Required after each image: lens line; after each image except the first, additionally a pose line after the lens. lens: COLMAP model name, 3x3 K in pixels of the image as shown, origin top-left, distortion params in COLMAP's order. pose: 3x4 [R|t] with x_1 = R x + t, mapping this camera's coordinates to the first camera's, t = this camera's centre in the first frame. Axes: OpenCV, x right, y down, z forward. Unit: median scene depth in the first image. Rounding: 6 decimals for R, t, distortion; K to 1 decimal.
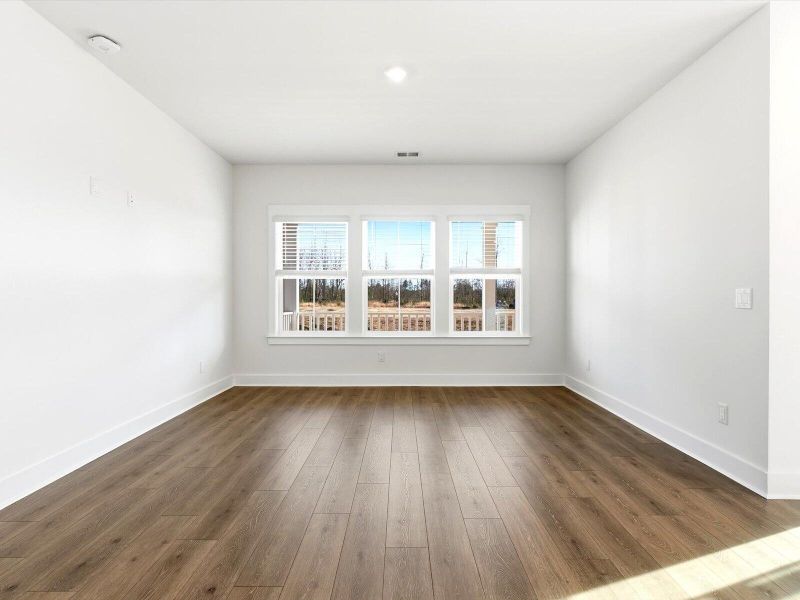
lens RADIAL K [[437.2, 0, 407.7], [0, 437.2, 310.6], [0, 0, 1]] dist [-0.001349, 0.000094]
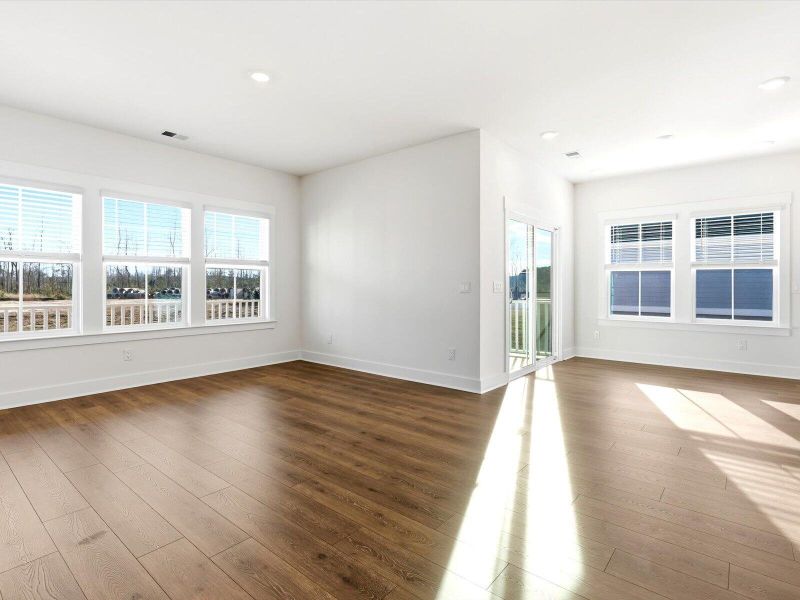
lens RADIAL K [[412.2, 0, 400.0], [0, 412.2, 300.0], [0, 0, 1]] dist [-0.001119, 0.000552]
pose [[0.652415, -0.027731, 0.757354, -0.318352], [0.024811, 0.999576, 0.015227, -0.003410], [-0.757456, 0.008856, 0.652827, 0.046457]]
